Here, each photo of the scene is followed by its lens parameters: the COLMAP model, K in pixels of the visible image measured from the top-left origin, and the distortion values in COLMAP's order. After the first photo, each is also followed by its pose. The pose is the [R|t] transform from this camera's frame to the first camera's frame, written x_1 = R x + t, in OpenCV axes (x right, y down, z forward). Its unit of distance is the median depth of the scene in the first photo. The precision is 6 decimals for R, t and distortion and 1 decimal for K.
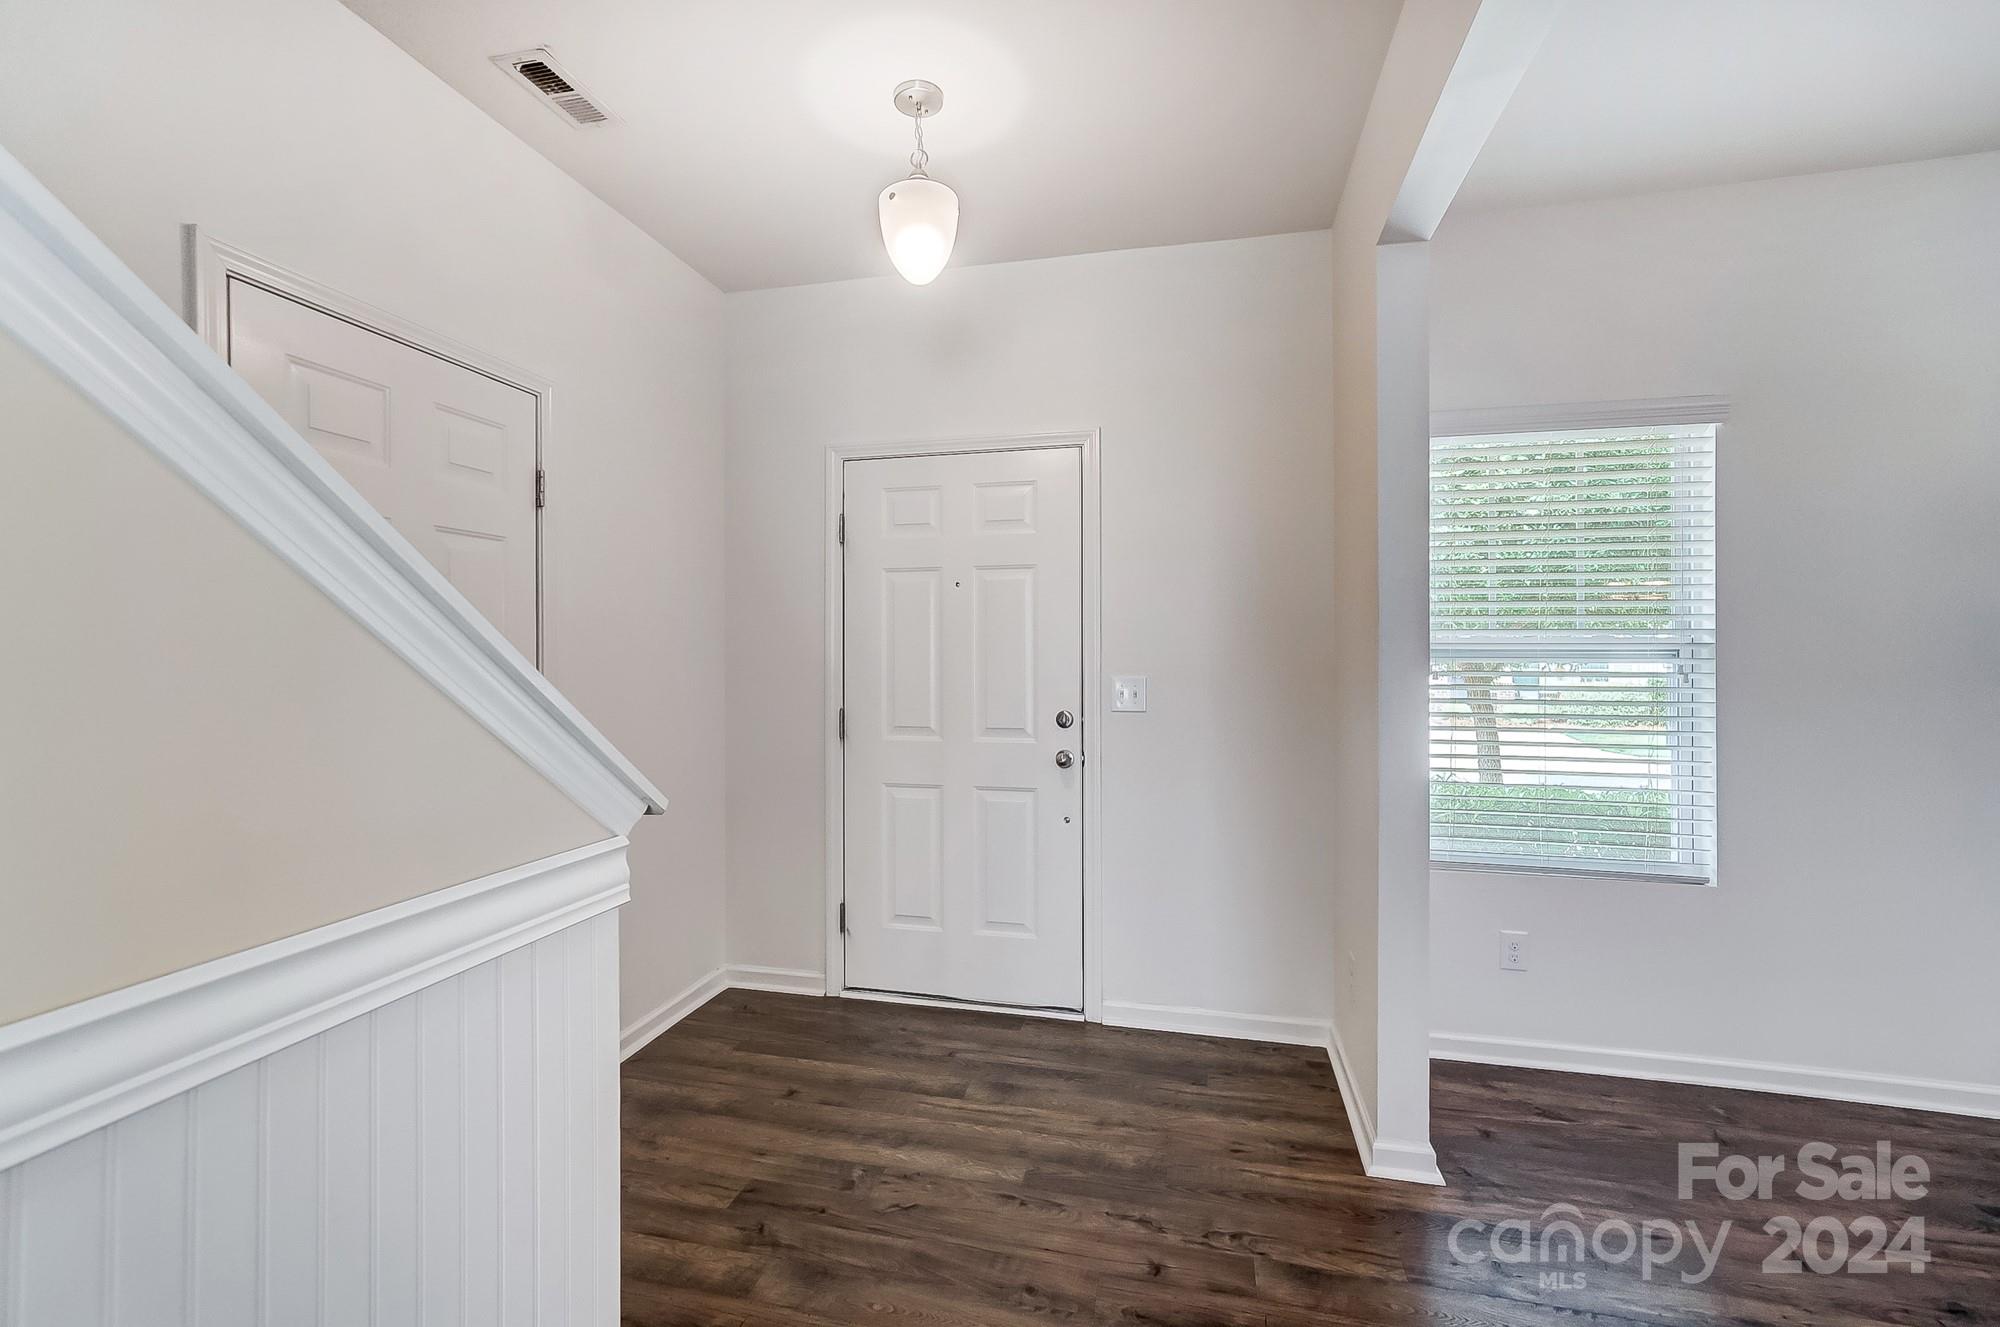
lens RADIAL K [[865.0, 0, 983.3], [0, 865.0, 656.5], [0, 0, 1]] dist [-0.001489, -0.000128]
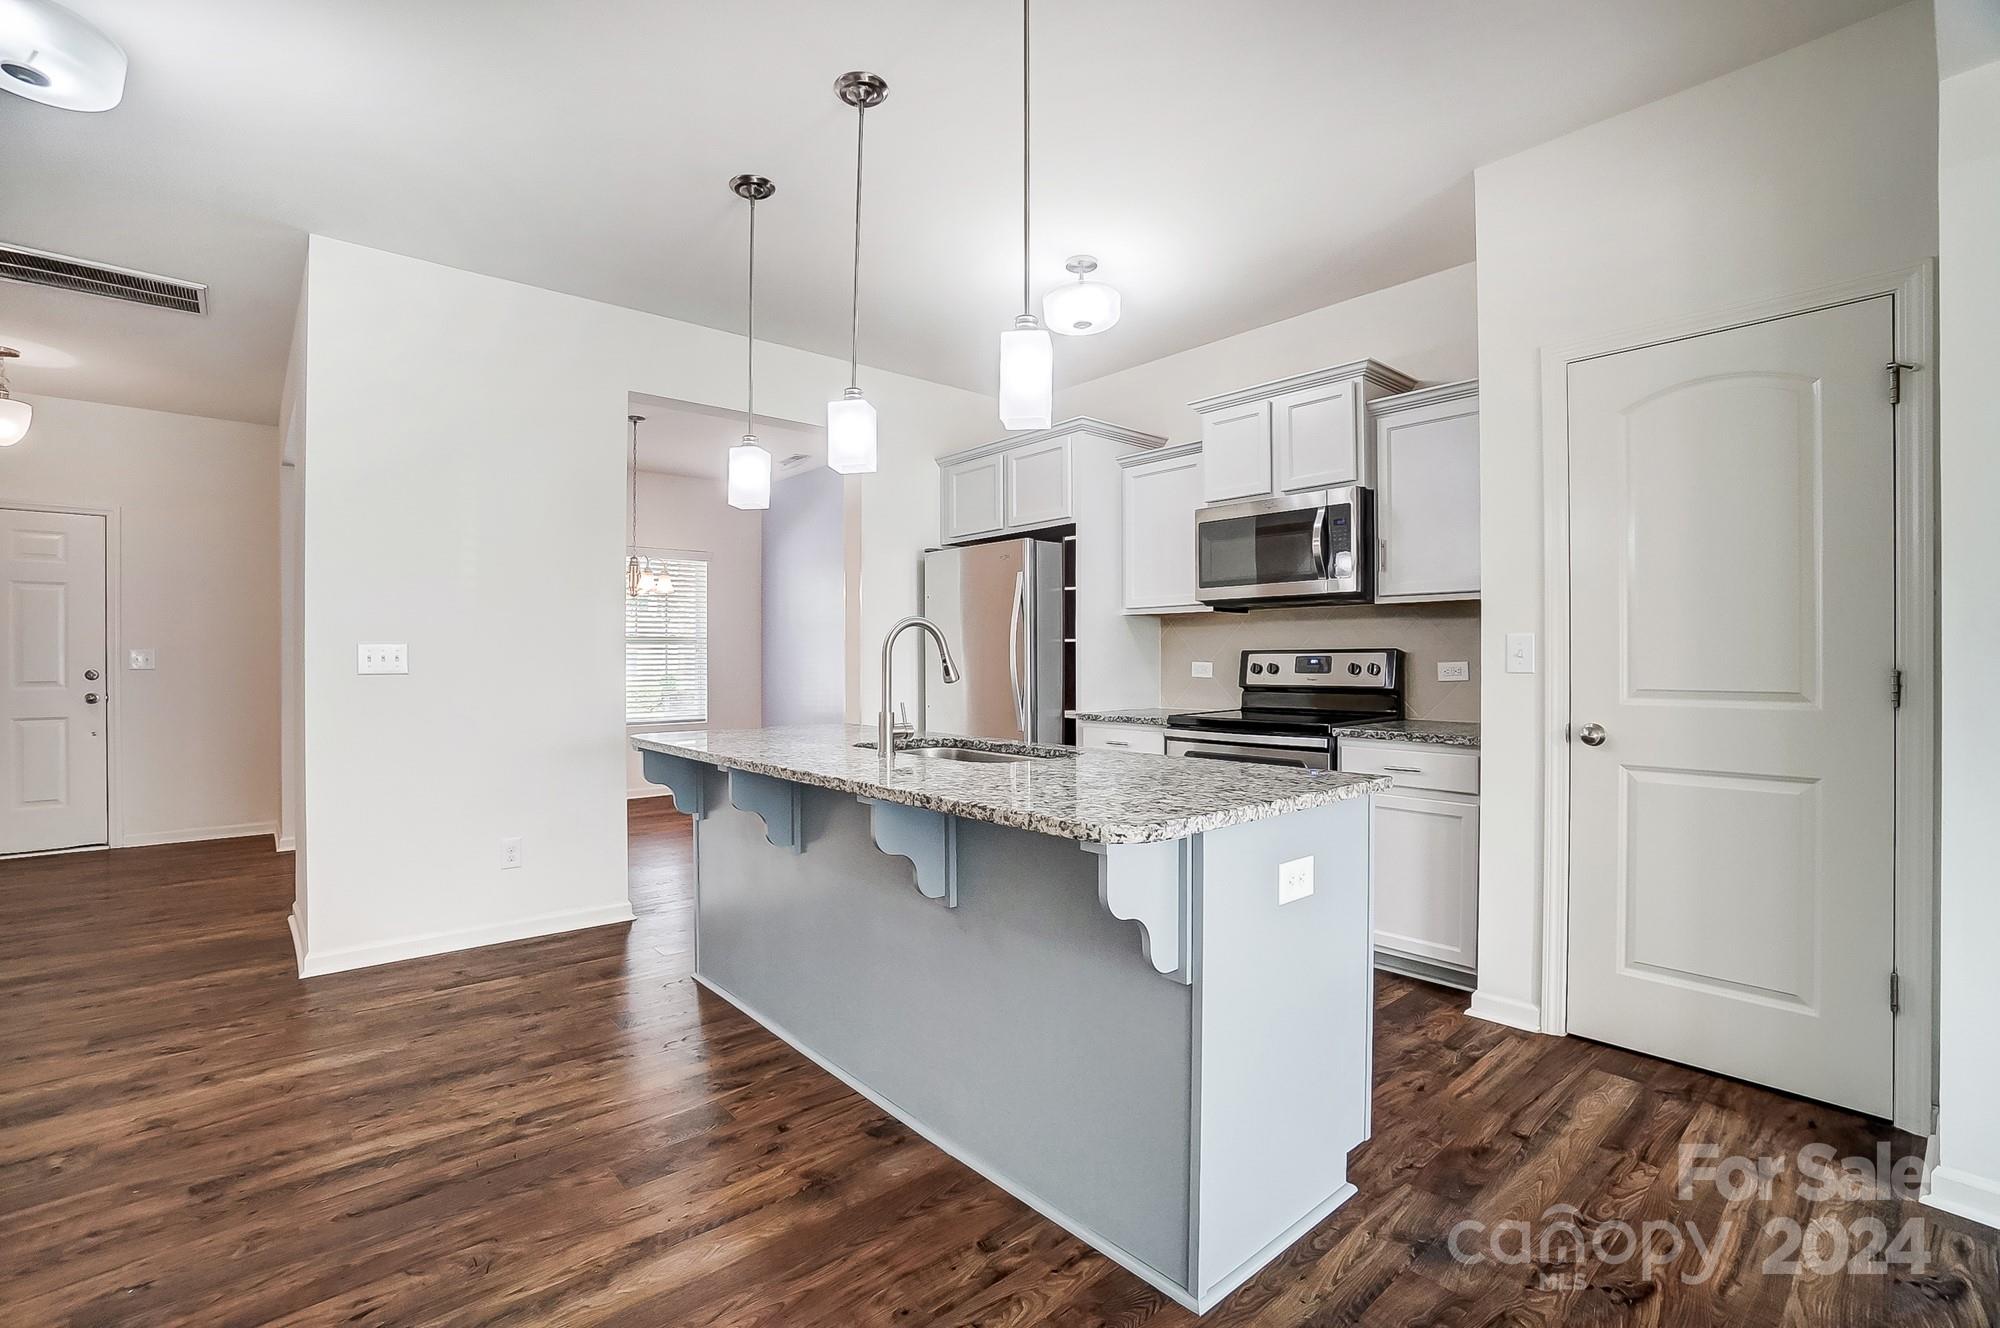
lens RADIAL K [[908.8, 0, 991.8], [0, 908.8, 658.9], [0, 0, 1]] dist [-0.063378, 0.022228]
pose [[0.583332, -0.000493, 0.812233, -0.307756], [0.004774, 0.999985, -0.002821, 0.064391], [-0.812220, 0.005523, 0.583326, -1.672752]]
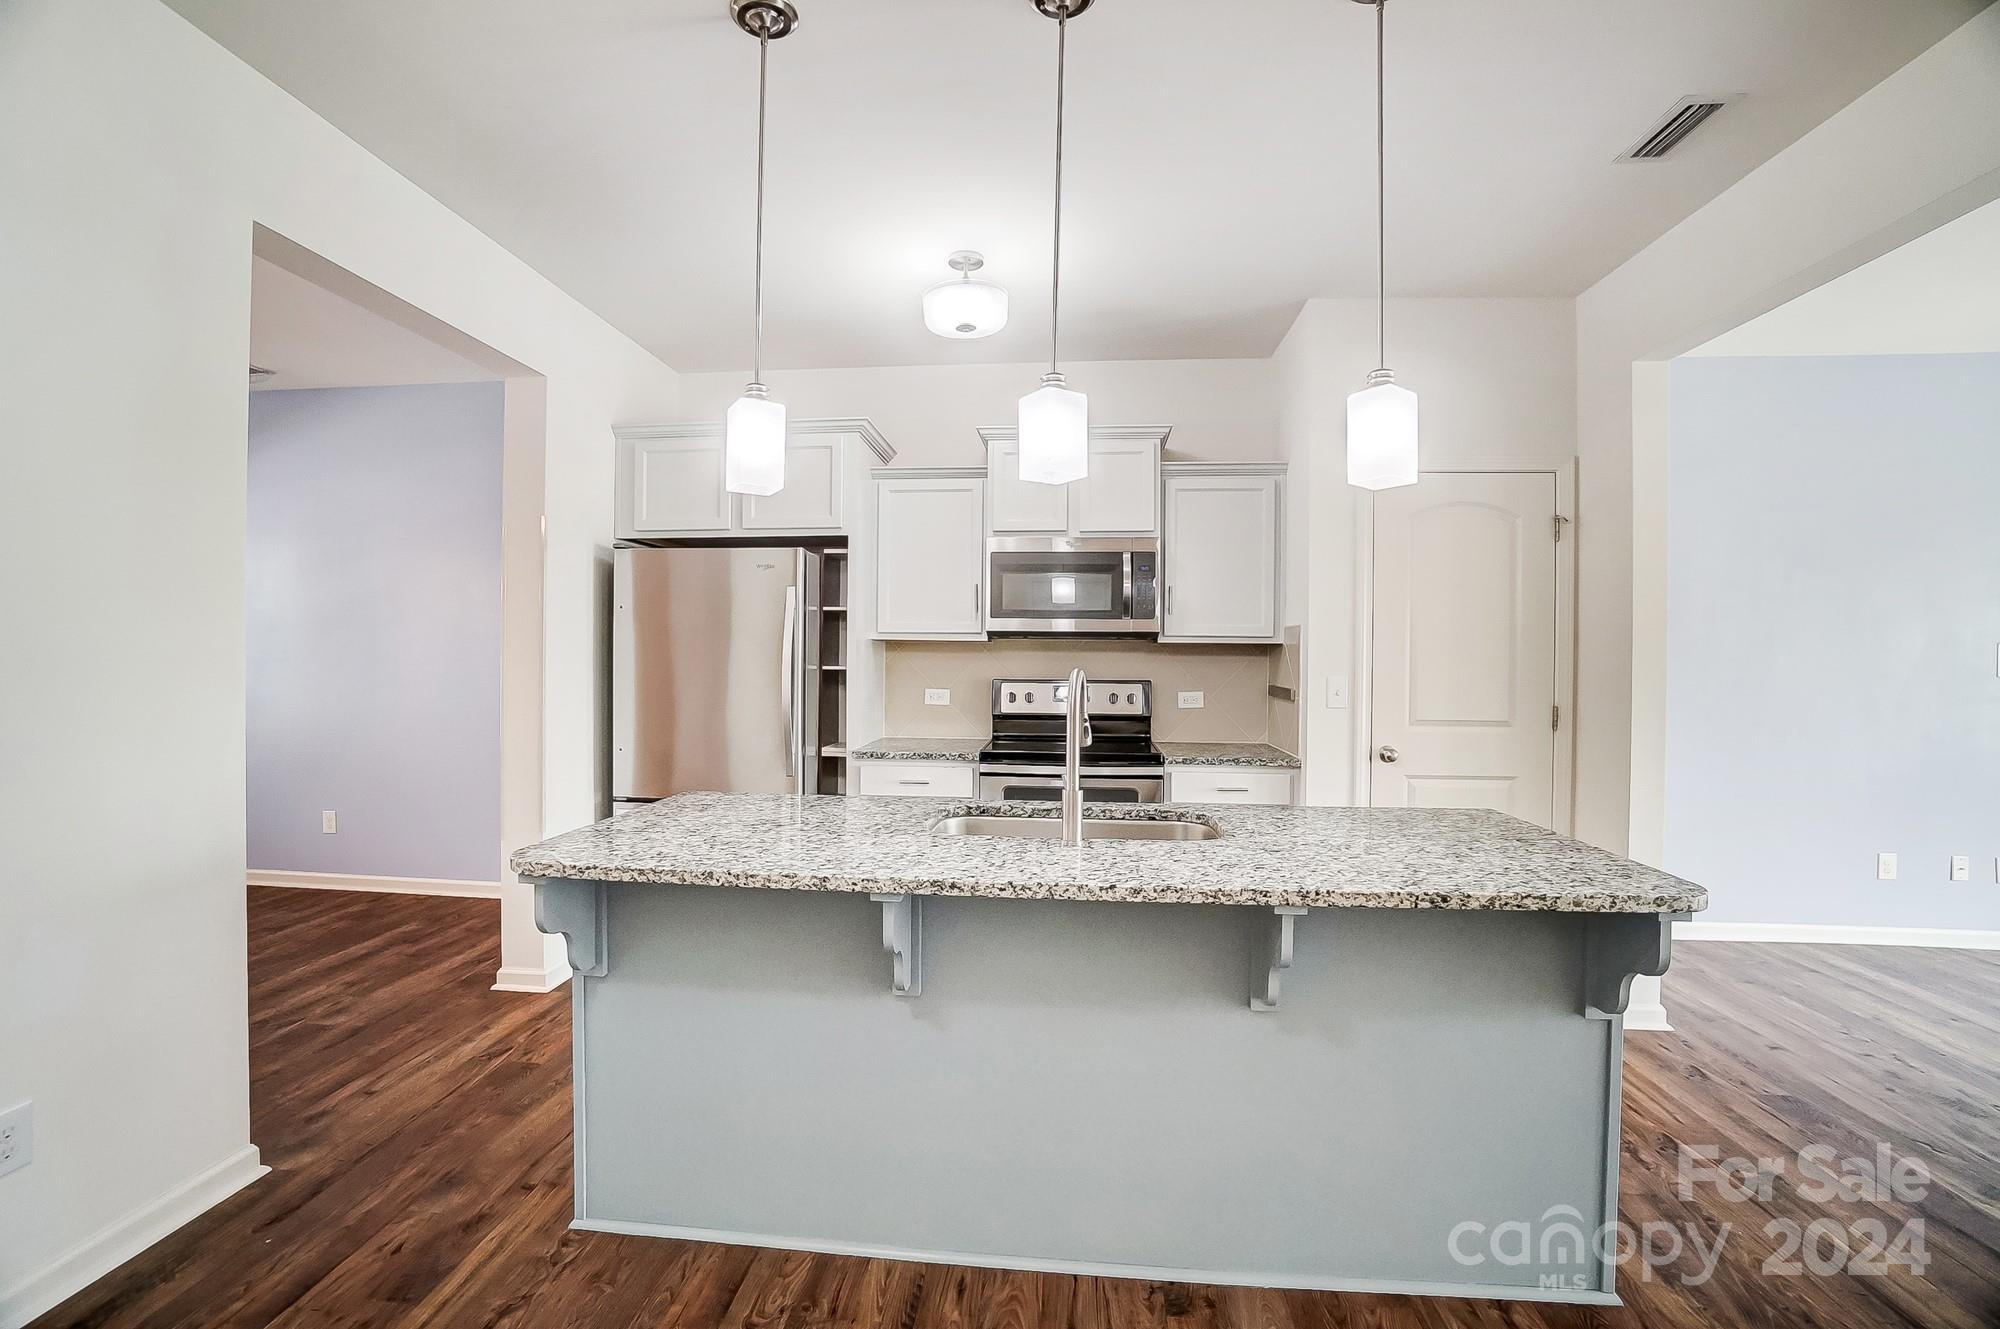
lens RADIAL K [[881.2, 0, 994.8], [0, 881.2, 662.4], [0, 0, 1]] dist [-0.064332, 0.022525]
pose [[-0.146101, -0.006025, 0.989251, -0.313993], [-0.005866, 0.999969, 0.005224, 0.008411], [-0.989252, -0.005039, -0.146132, -0.862617]]
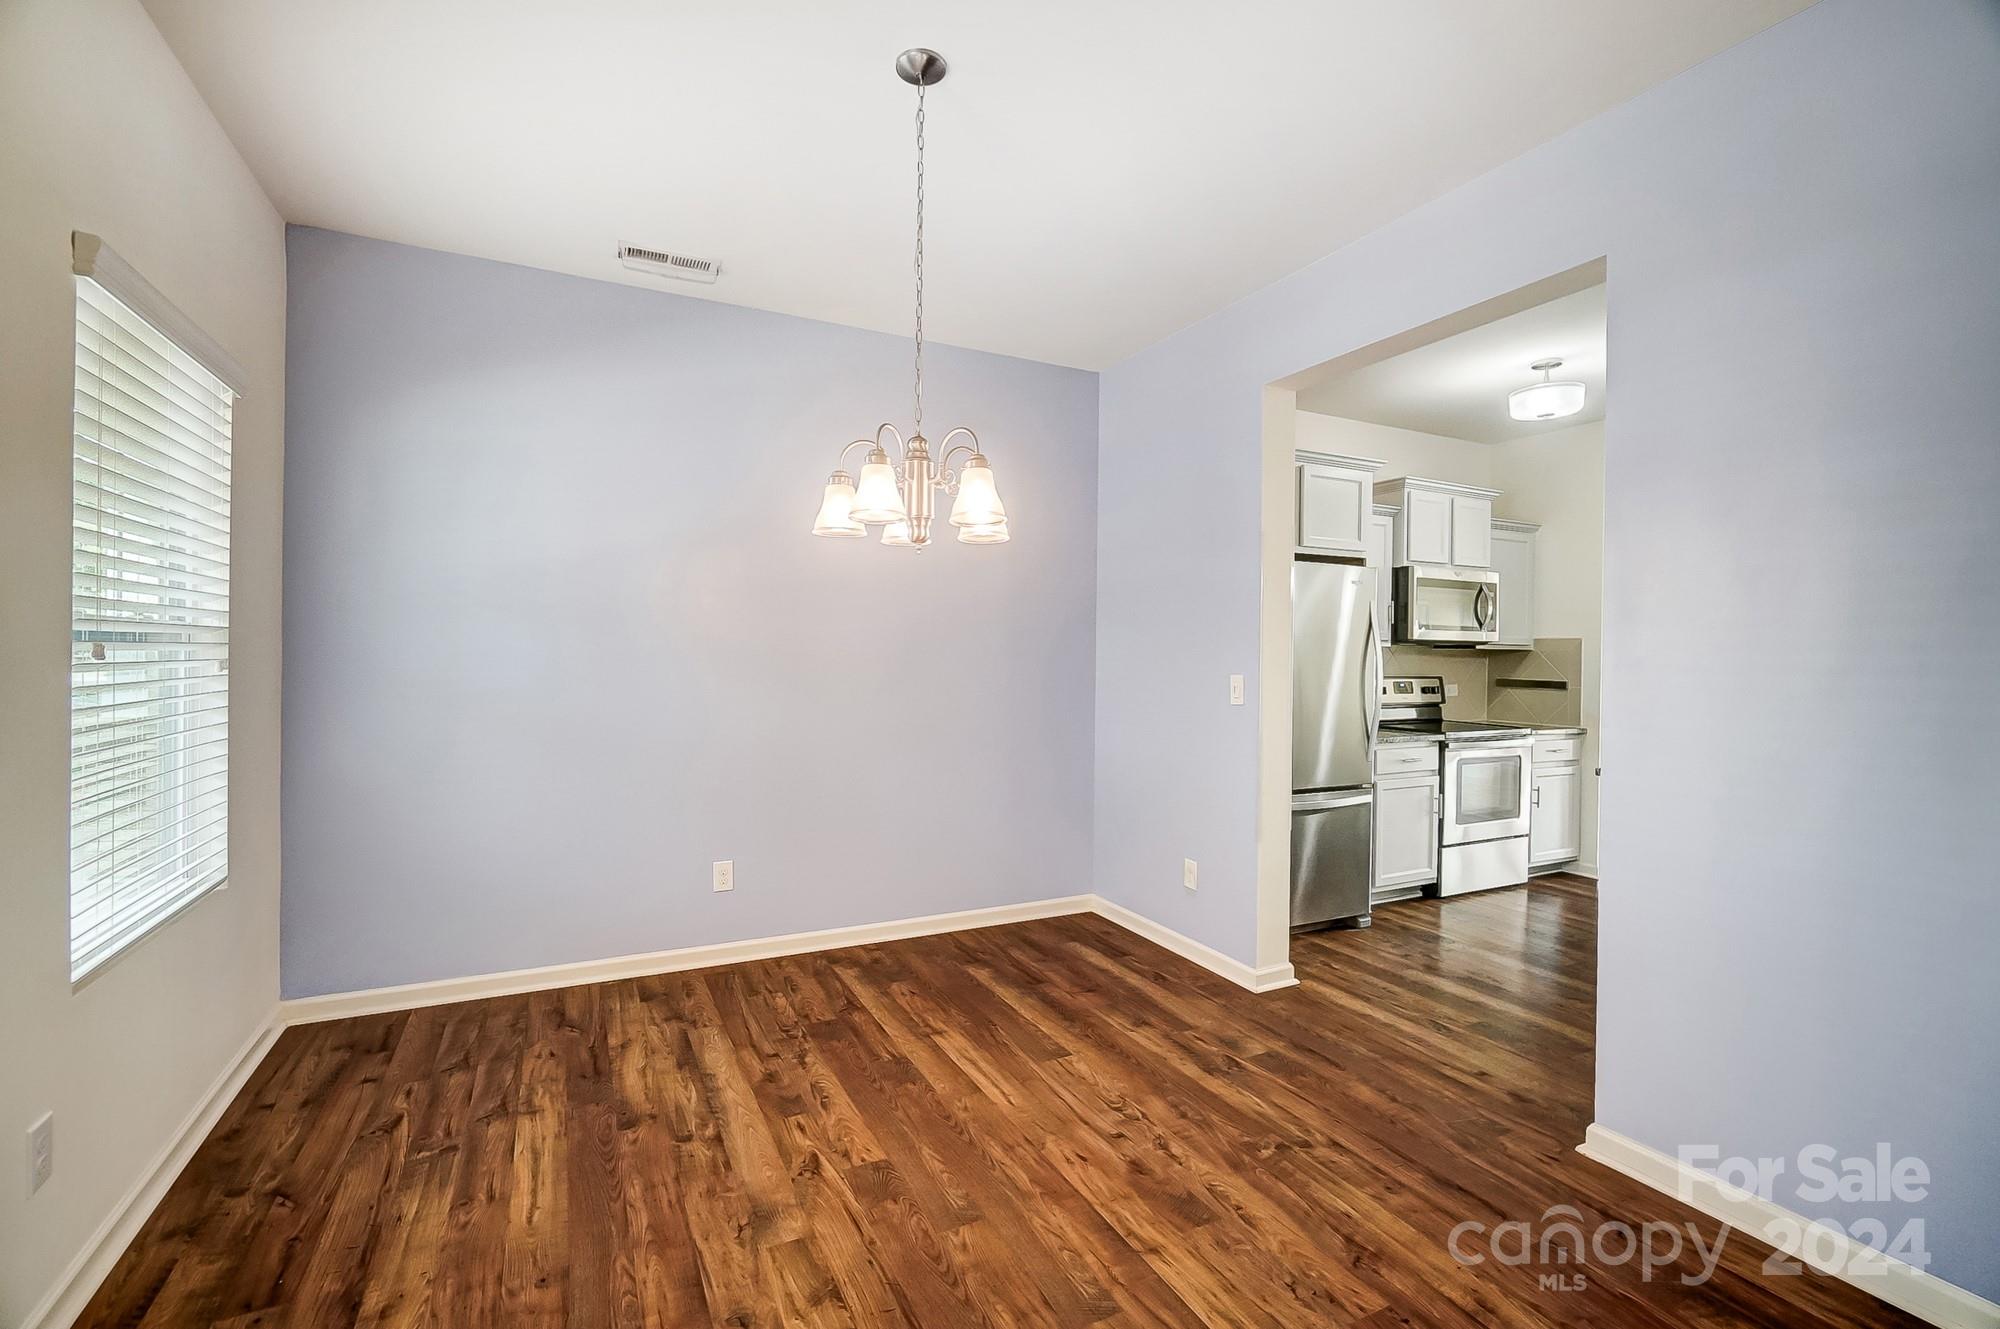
lens RADIAL K [[868.1, 0, 991.9], [0, 868.1, 660.1], [0, 0, 1]] dist [-0.004115, -0.001396]
pose [[-0.646690, -0.011817, 0.762661, 0.314995], [-0.009349, 0.999928, 0.007566, 0.002155], [-0.762696, -0.002237, -0.646754, 0.793907]]
